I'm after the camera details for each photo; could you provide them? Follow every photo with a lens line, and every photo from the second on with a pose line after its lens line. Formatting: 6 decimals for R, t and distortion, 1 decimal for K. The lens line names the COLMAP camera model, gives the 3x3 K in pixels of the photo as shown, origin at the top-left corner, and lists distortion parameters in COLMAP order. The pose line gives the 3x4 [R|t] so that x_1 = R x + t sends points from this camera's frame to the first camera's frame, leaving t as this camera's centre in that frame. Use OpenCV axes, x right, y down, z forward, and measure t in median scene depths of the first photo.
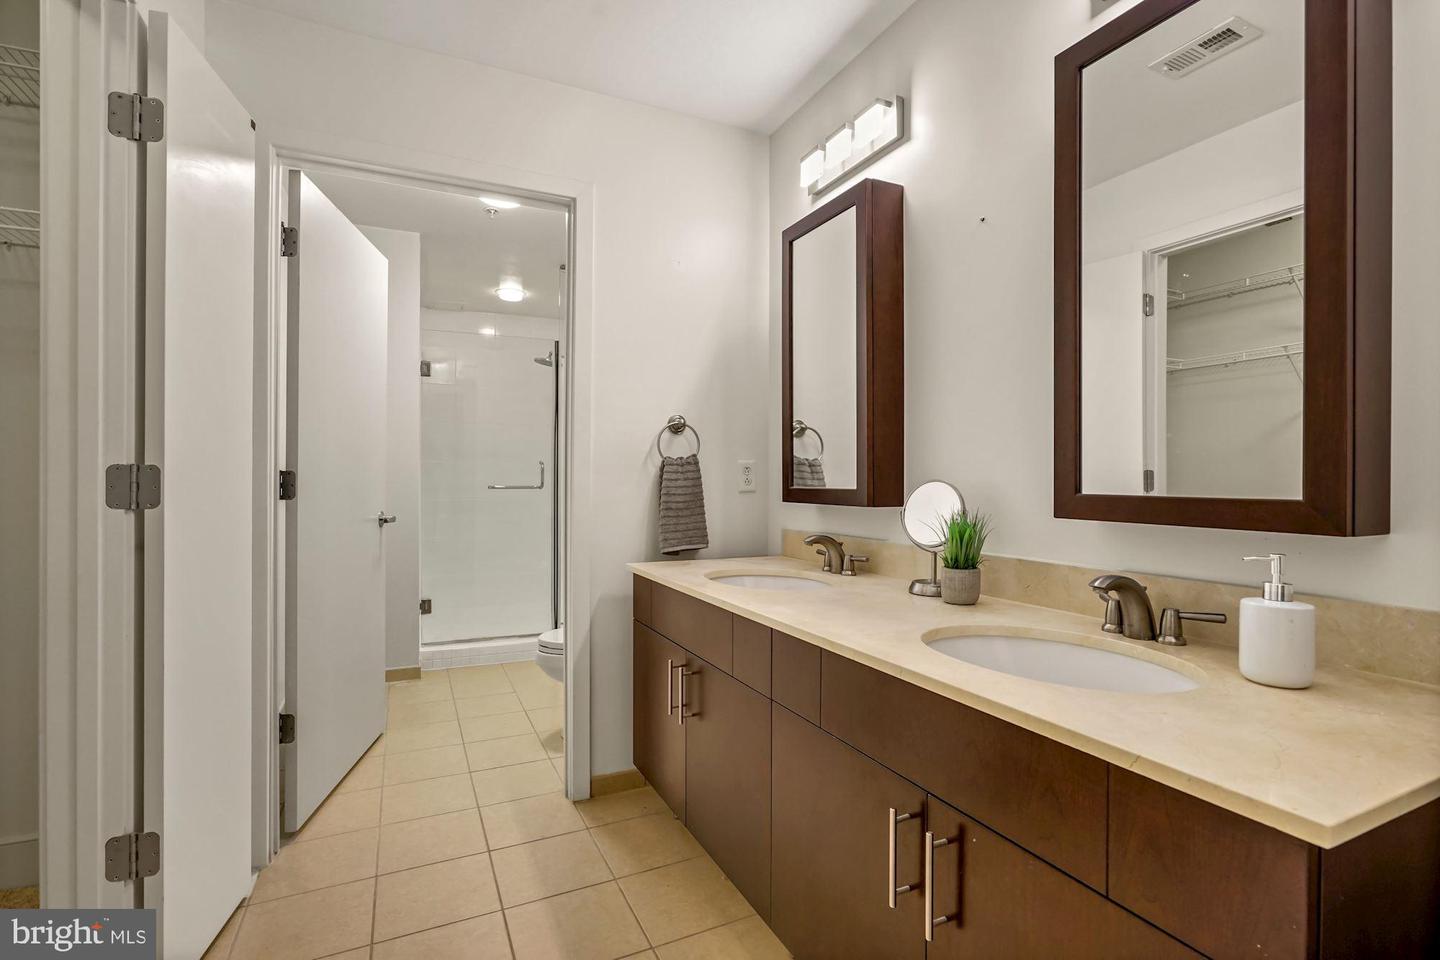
lens RADIAL K [[652.6, 0, 708.6], [0, 652.6, 478.1], [0, 0, 1]] dist [-0.001977, 0.006947]
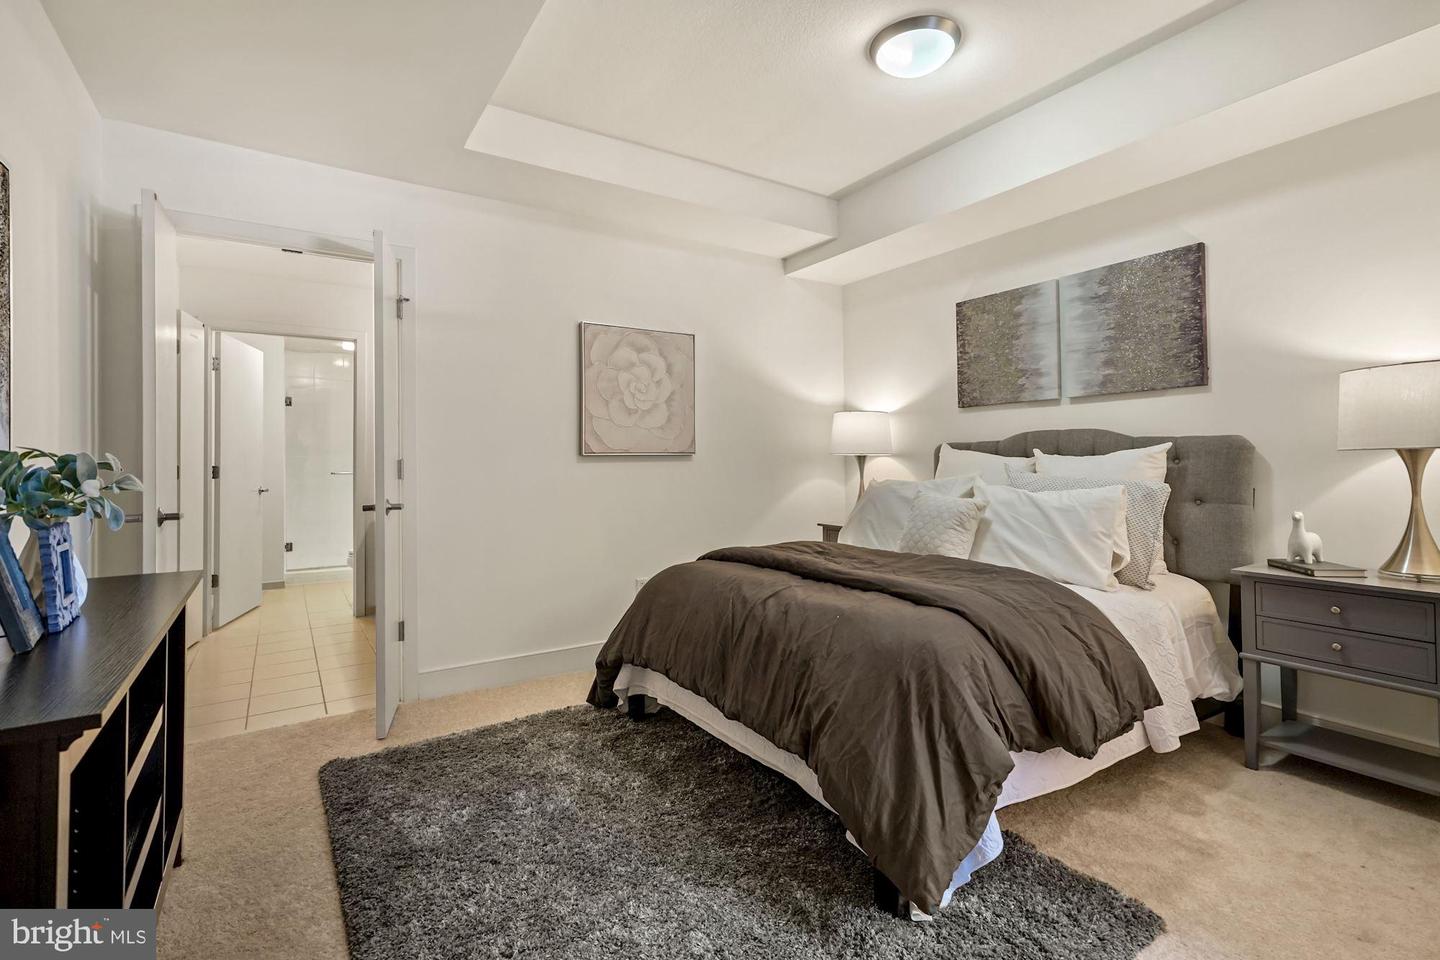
lens RADIAL K [[652.6, 0, 687.6], [0, 652.6, 454.1], [0, 0, 1]] dist [-0.001977, 0.006947]
pose [[0.992865, -0.004893, 0.119139, 0.355390], [0.006490, 0.999894, -0.013022, -0.005924], [-0.119063, 0.013702, 0.992792, -0.725259]]
